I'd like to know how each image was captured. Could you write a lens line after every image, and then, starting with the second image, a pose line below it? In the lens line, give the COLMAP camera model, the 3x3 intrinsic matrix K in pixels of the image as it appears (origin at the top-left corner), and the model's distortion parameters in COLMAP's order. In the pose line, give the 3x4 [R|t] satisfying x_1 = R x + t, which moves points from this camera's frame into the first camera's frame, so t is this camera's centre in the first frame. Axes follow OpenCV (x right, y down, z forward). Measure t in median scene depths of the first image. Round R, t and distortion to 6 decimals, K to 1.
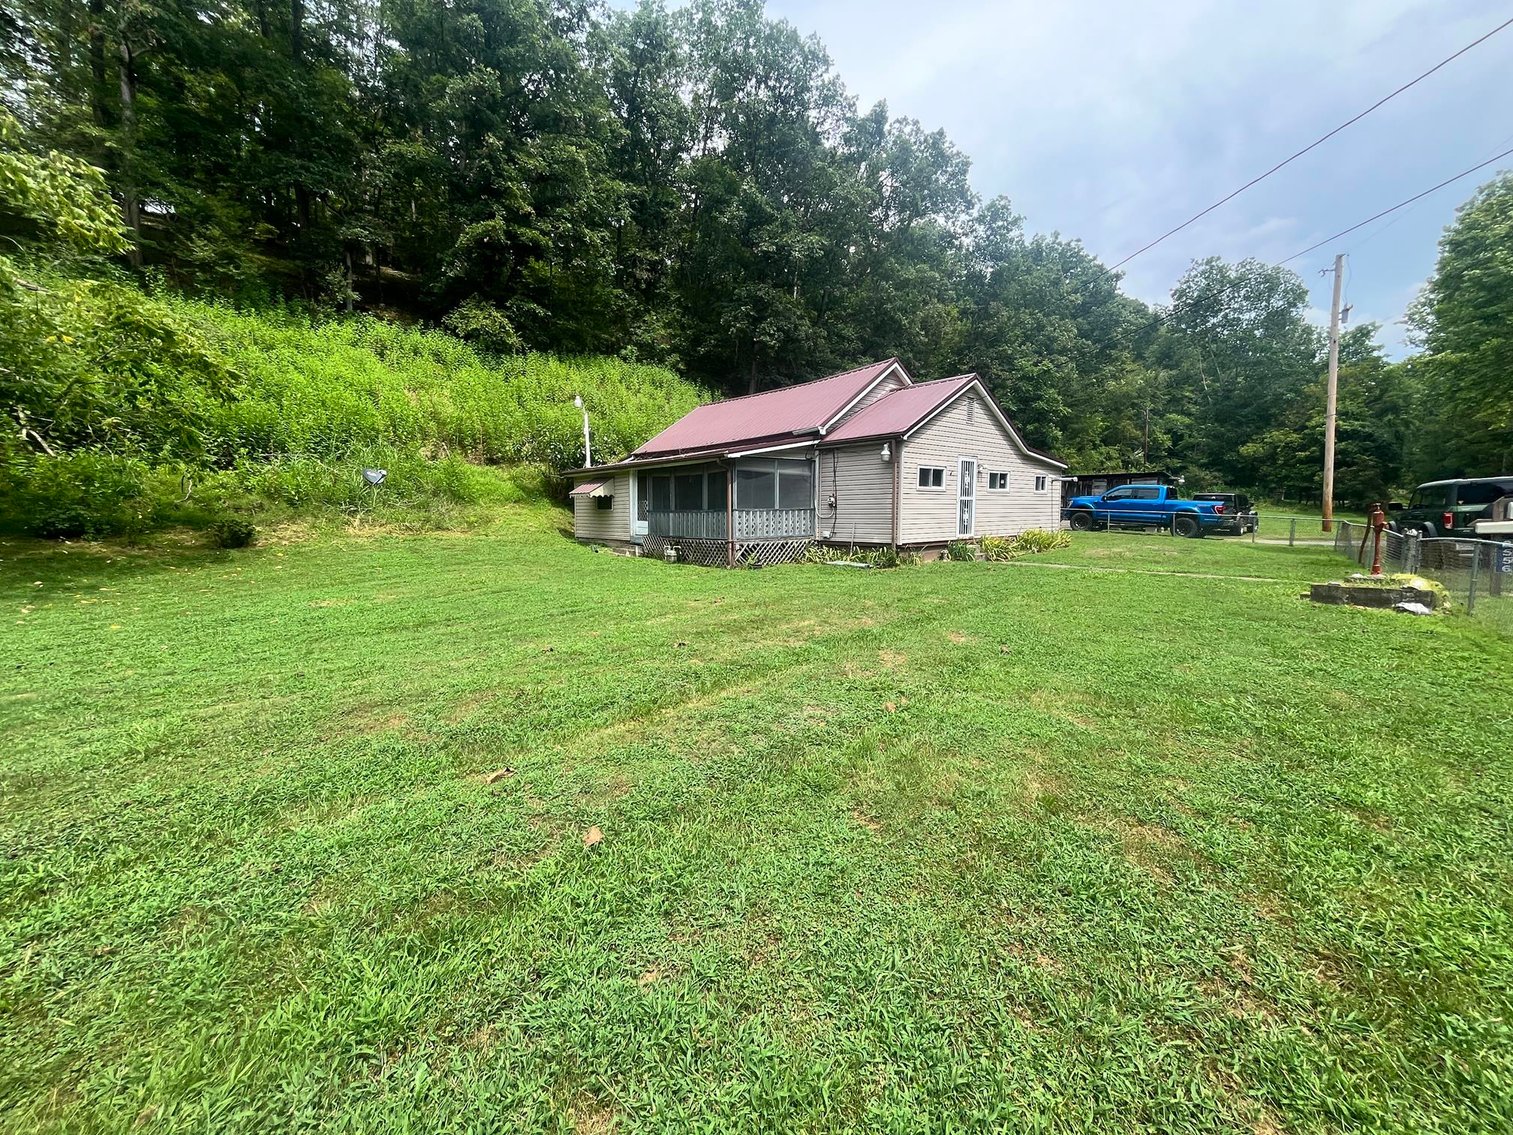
lens RADIAL K [[612.5, 0, 753.6], [0, 612.5, 565.6], [0, 0, 1]] dist [-0.002711, 0.000061]
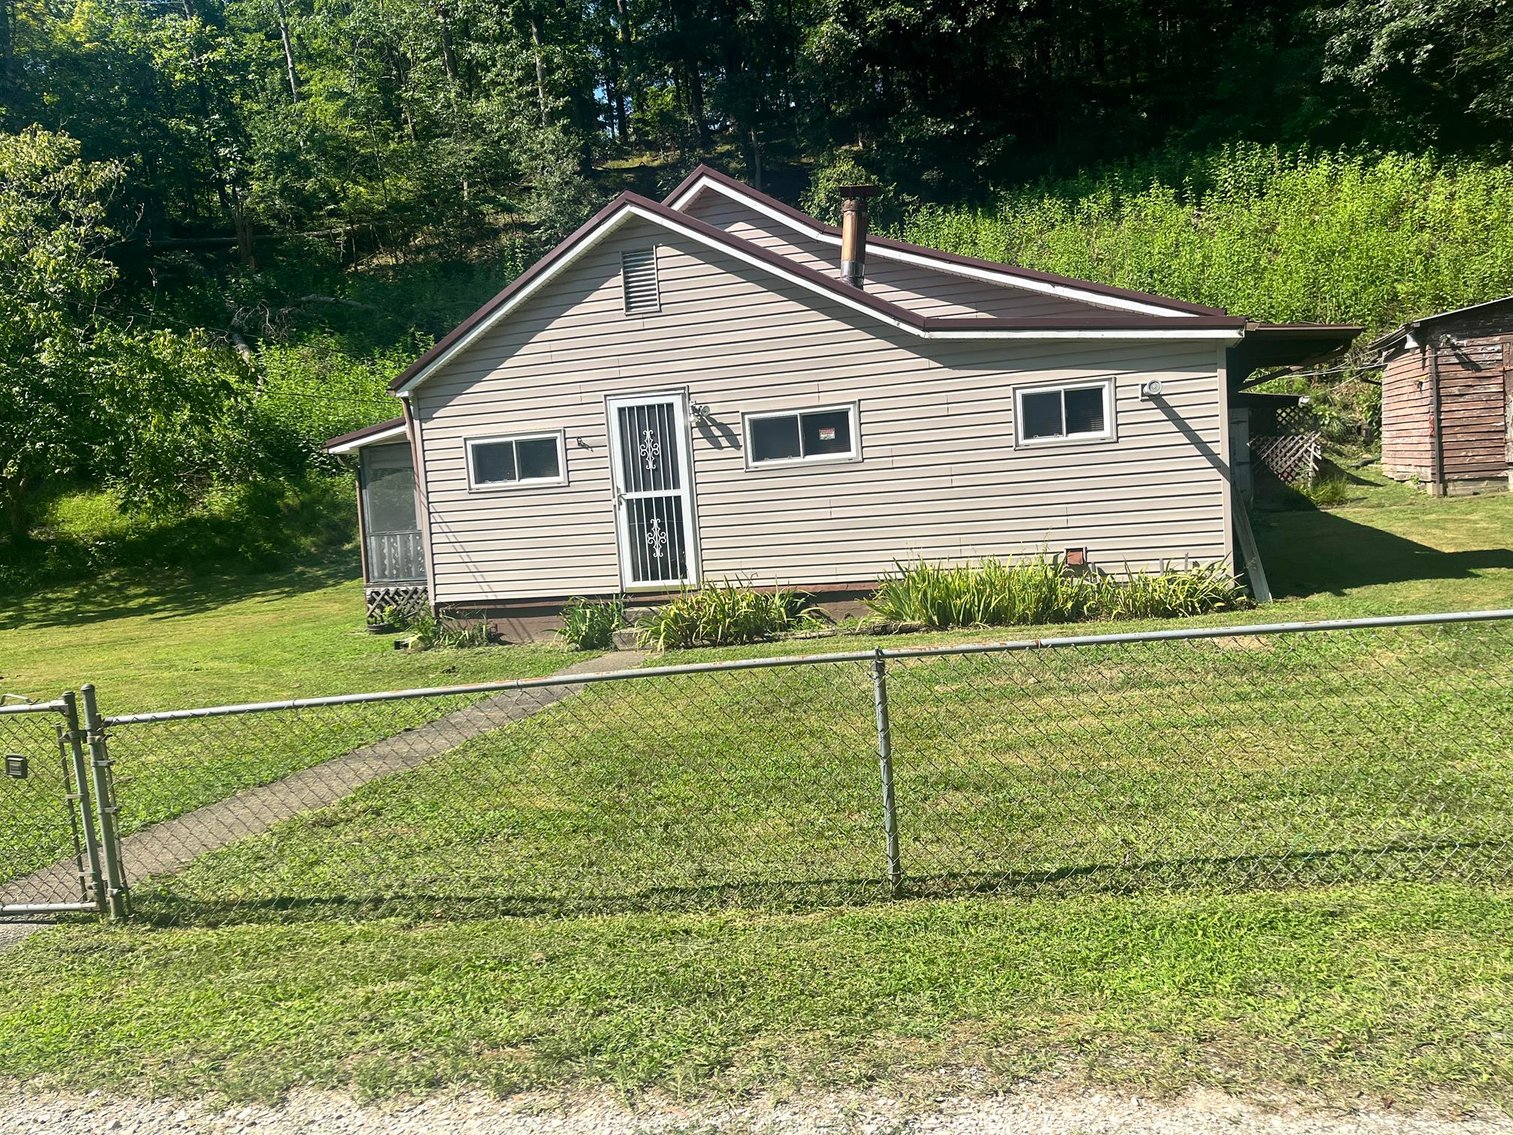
lens RADIAL K [[1136.2, 0, 762.5], [0, 1136.2, 591.7], [0, 0, 1]] dist [0.075815, -0.097516]
pose [[0.532084, 0.039869, -0.845752, 0.933487], [-0.007883, 0.999081, 0.042137, -0.068421], [0.846655, -0.015753, 0.531909, 0.577832]]
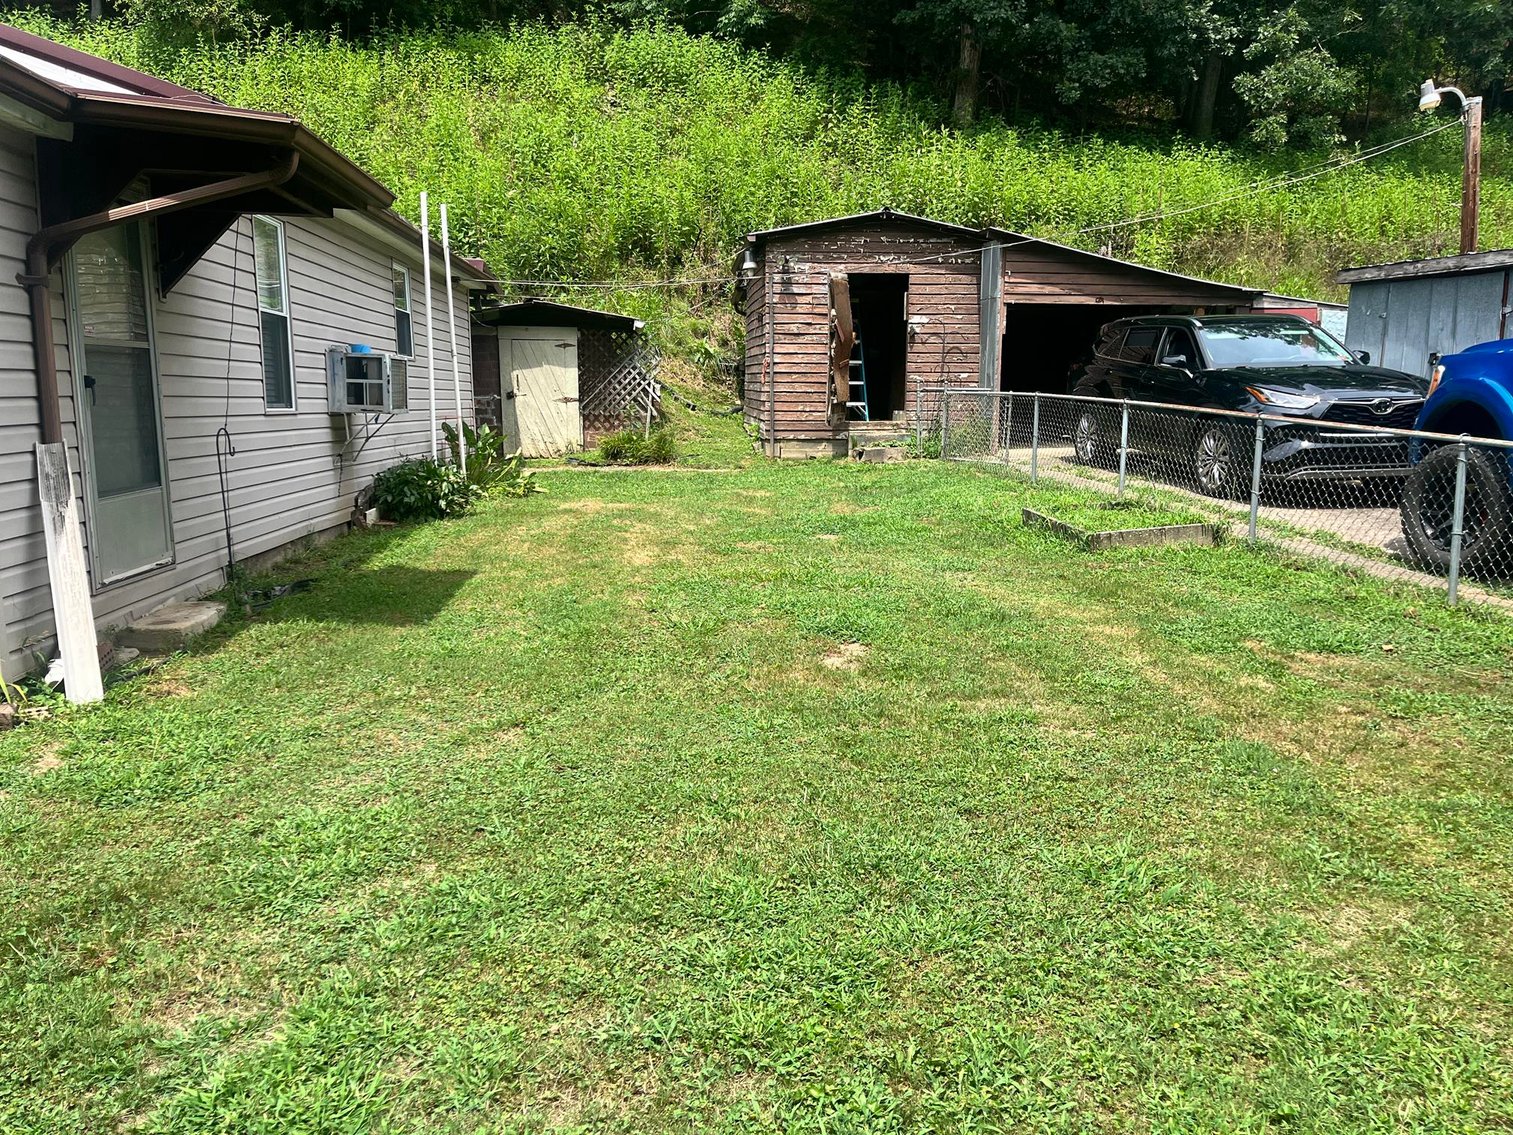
lens RADIAL K [[1136.2, 0, 749.4], [0, 1136.2, 575.2], [0, 0, 1]] dist [0.075815, -0.097516]
pose [[0.806067, 0.096230, -0.583949, 0.849249], [-0.057047, 0.994731, 0.085178, -0.103249], [0.589069, -0.035346, 0.807309, 0.997089]]
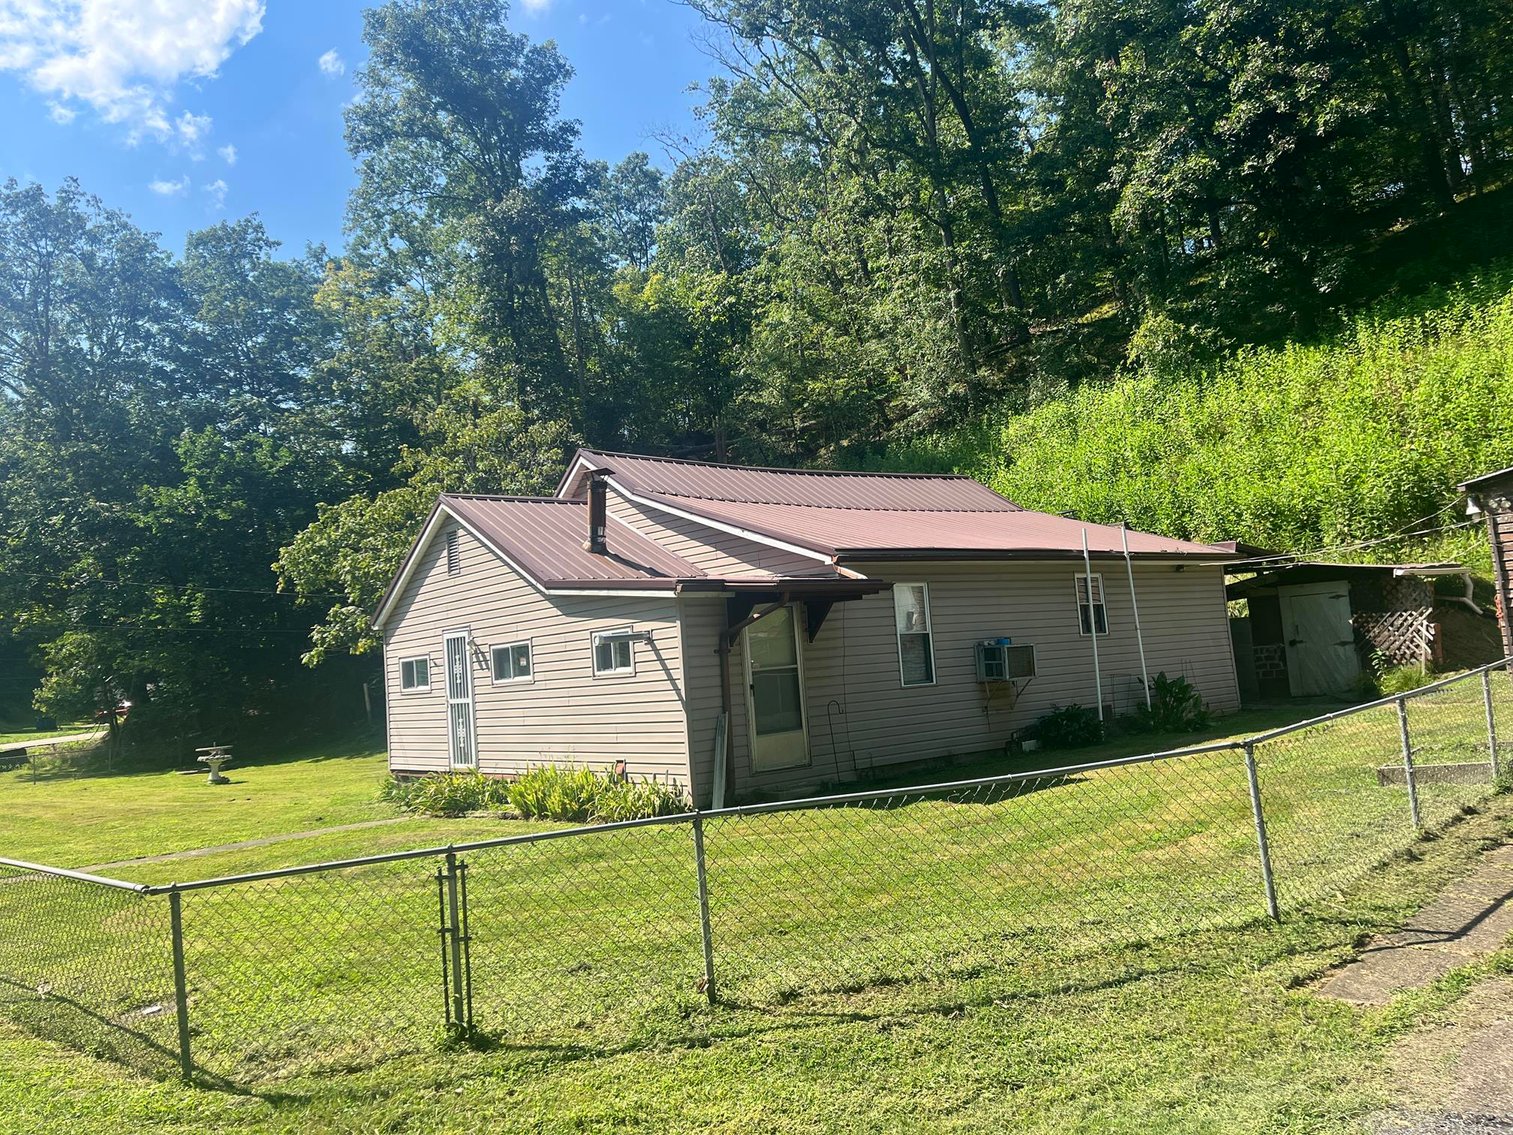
lens RADIAL K [[1136.2, 0, 736.8], [0, 1136.2, 567.6], [0, 0, 1]] dist [0.075815, -0.097516]
pose [[-0.044039, -0.079533, -0.995859, 1.273686], [-0.014616, 0.996771, -0.078959, -0.137641], [0.998923, 0.011078, -0.045060, 1.167892]]
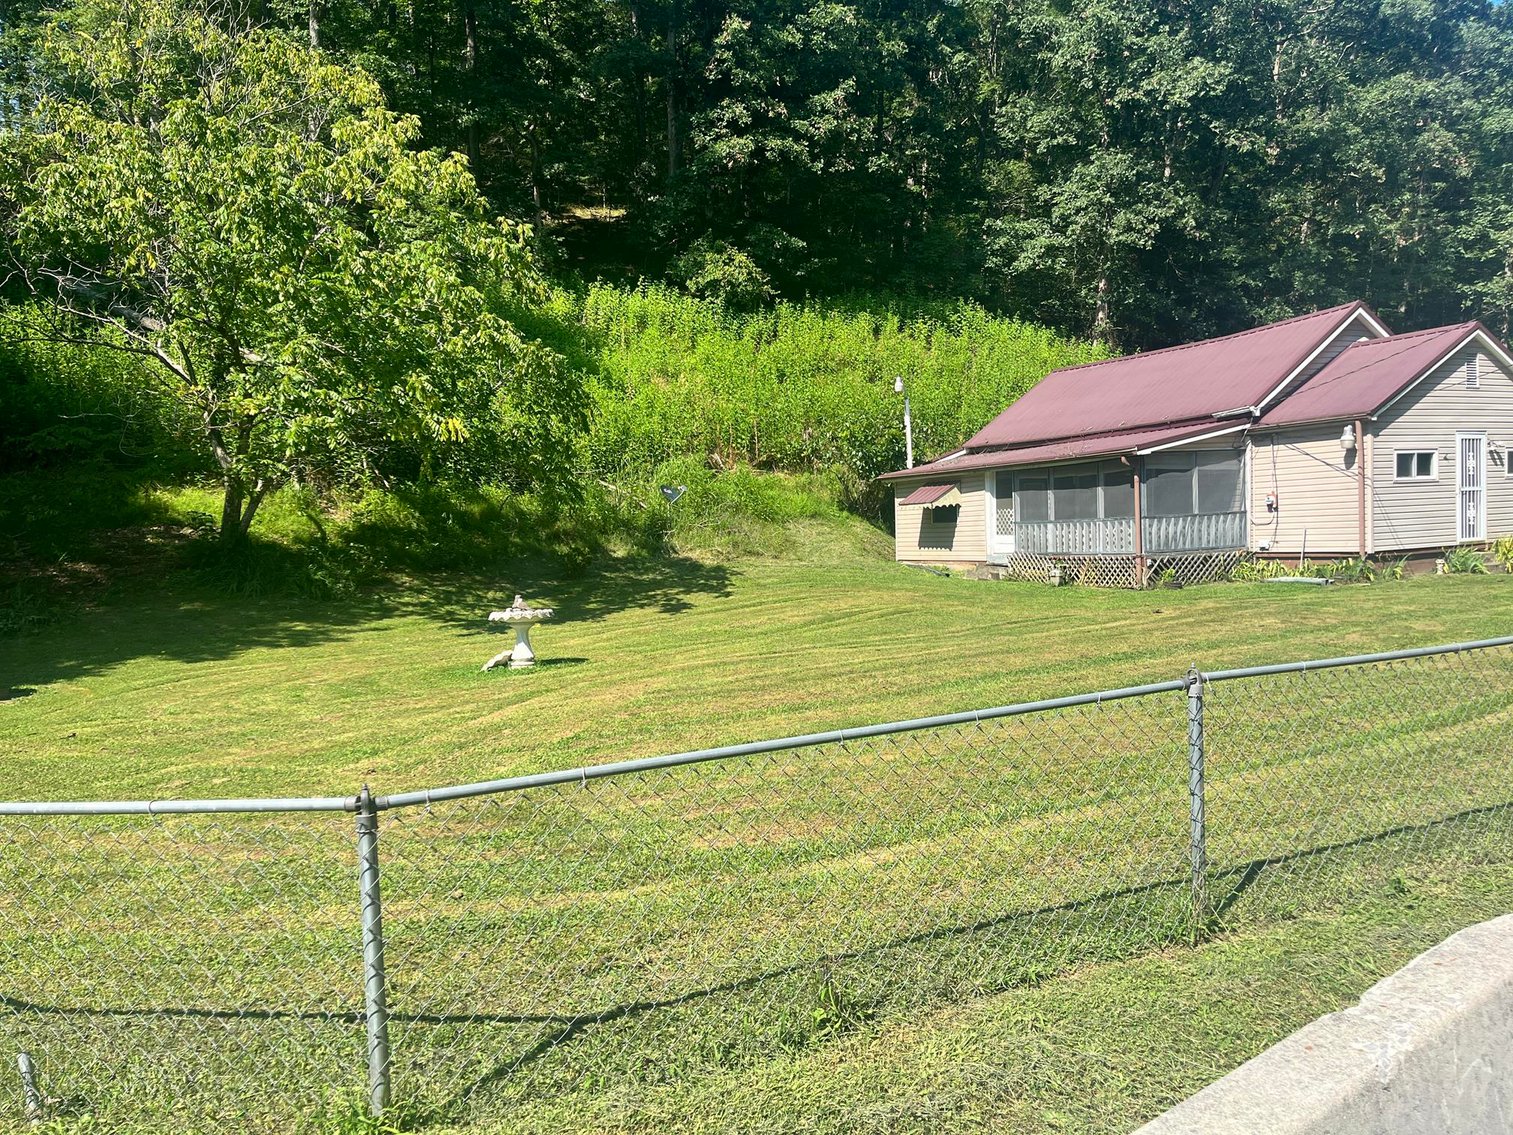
lens RADIAL K [[1136.2, 0, 749.3], [0, 1136.2, 582.9], [0, 0, 1]] dist [0.075815, -0.097516]
pose [[0.962876, -0.022647, -0.268993, -0.104435], [0.013163, 0.999228, -0.037011, 0.038158], [0.269624, 0.032097, 0.962431, -0.501822]]
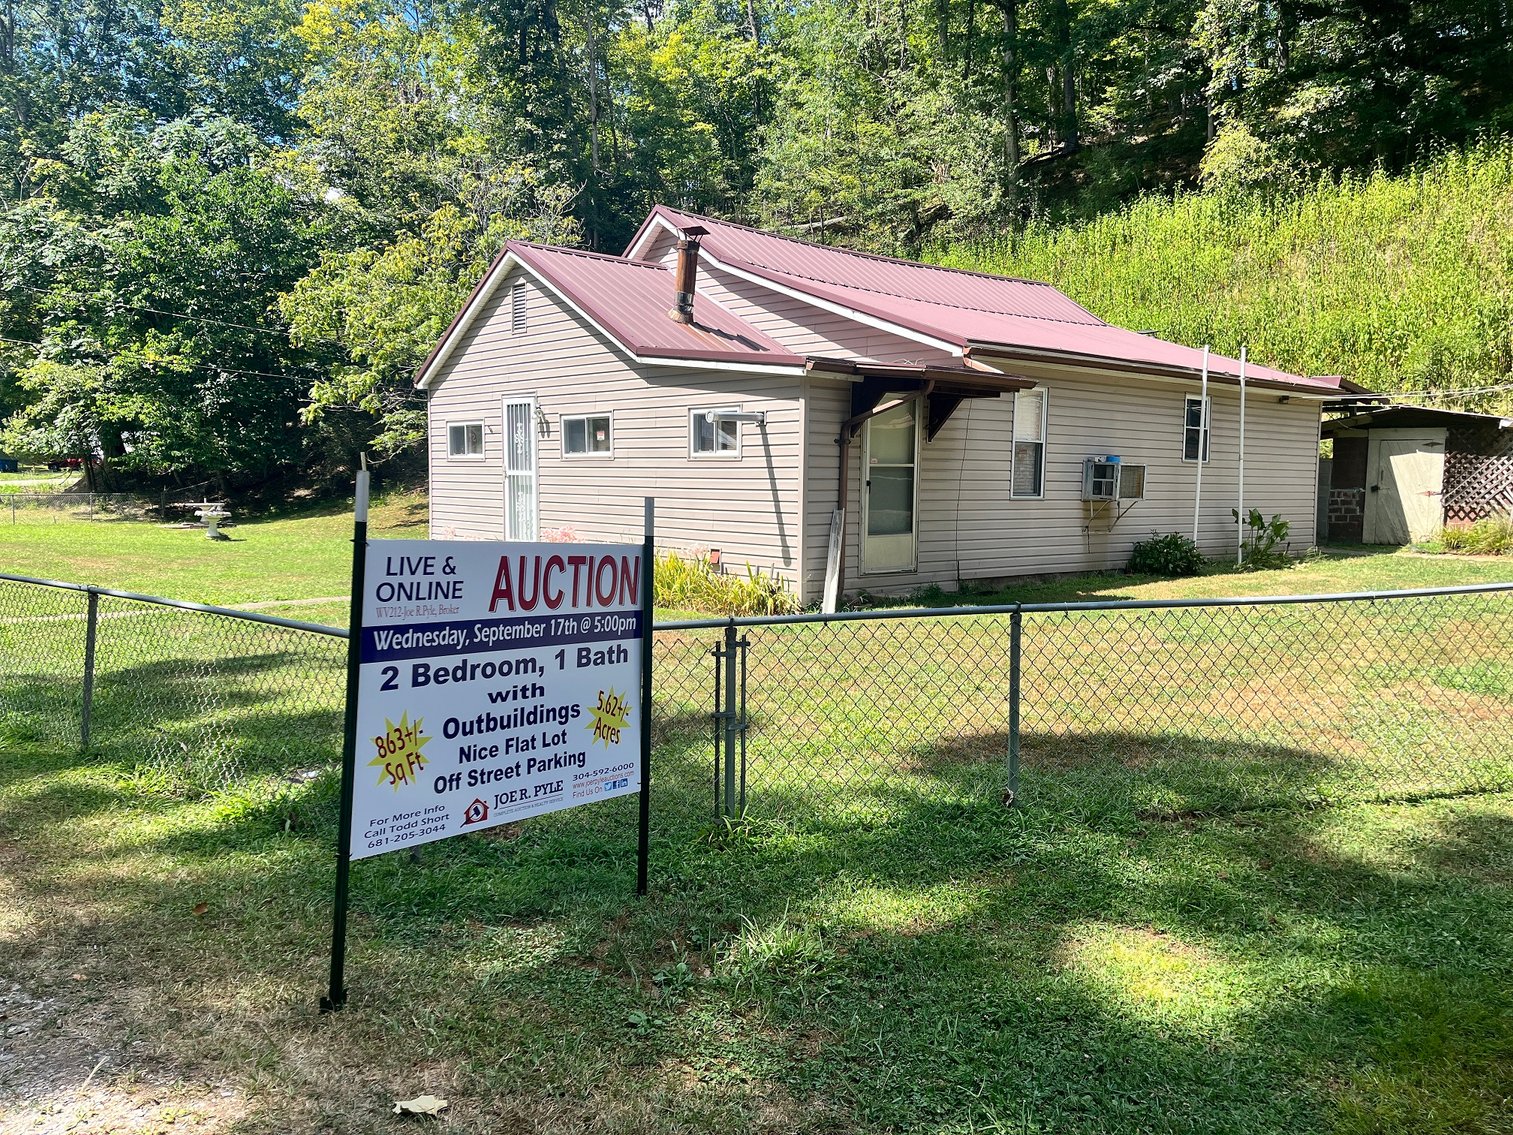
lens RADIAL K [[1136.2, 0, 752.3], [0, 1136.2, 592.3], [0, 0, 1]] dist [0.075815, -0.097516]
pose [[-0.003165, 0.106358, -0.994323, 1.216402], [-0.102341, 0.989073, 0.106122, -0.119018], [0.994744, 0.102096, 0.007755, 1.075853]]
